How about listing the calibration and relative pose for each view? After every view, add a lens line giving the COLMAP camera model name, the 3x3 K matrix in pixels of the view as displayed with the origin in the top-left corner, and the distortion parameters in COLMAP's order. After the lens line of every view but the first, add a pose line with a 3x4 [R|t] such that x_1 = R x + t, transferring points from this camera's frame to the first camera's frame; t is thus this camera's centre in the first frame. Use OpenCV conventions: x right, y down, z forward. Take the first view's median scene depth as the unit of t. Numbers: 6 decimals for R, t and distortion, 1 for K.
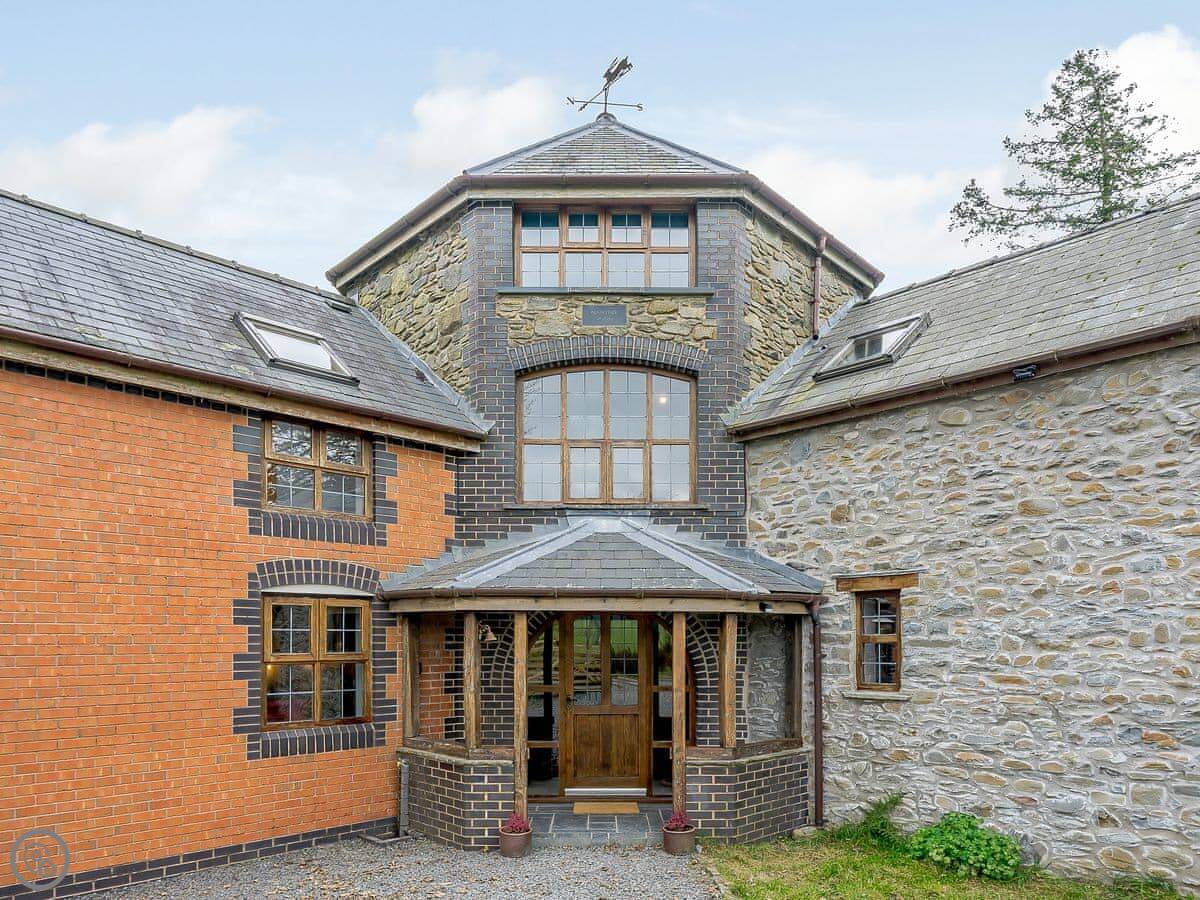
lens RADIAL K [[688.6, 0, 633.8], [0, 688.6, 456.1], [0, 0, 1]] dist [-0.000014, -0.000143]
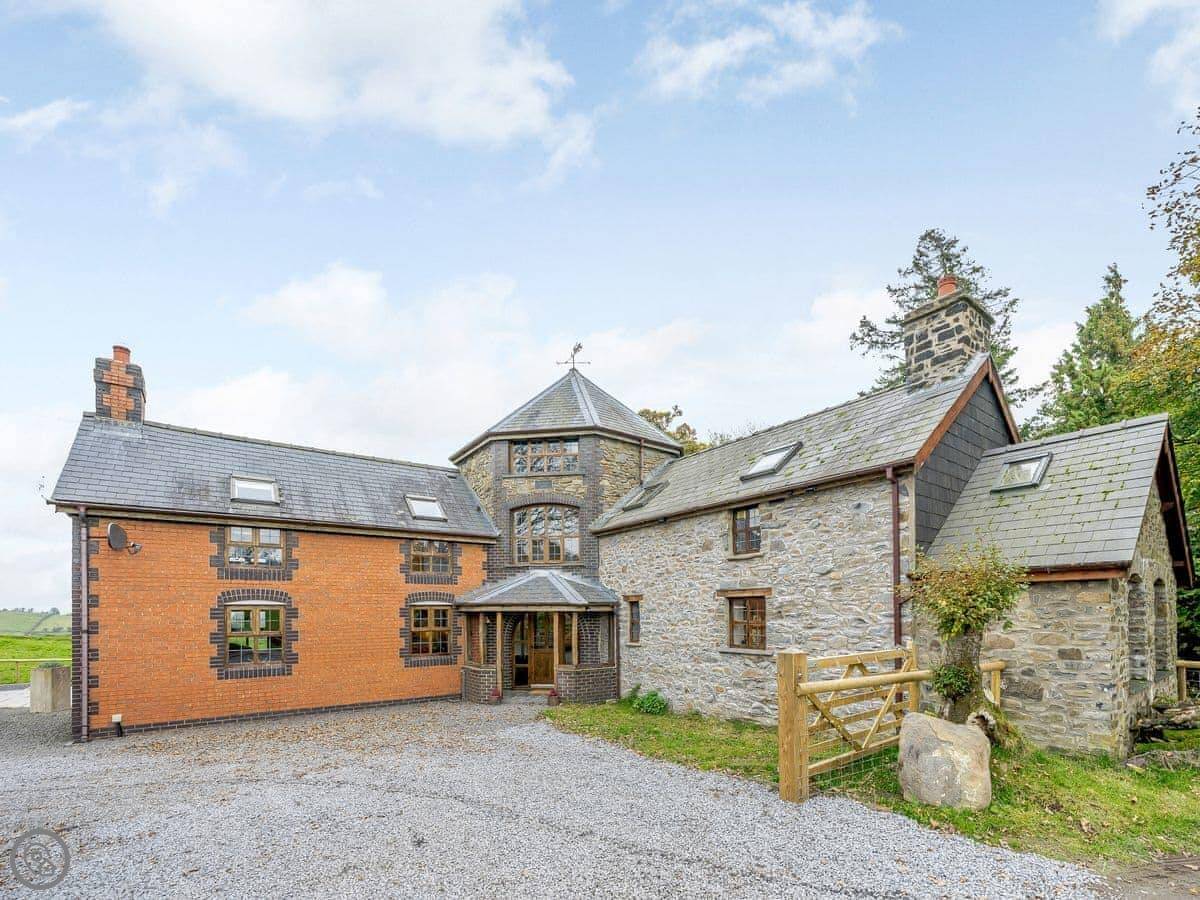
lens RADIAL K [[465.1, 0, 627.5], [0, 465.1, 447.9], [0, 0, 1]] dist [-0.000710, -0.000038]
pose [[0.985337, -0.064345, -0.158018, 0.596247], [0.051256, 0.995014, -0.085560, -0.204127], [0.162736, 0.076206, 0.983722, -0.670683]]
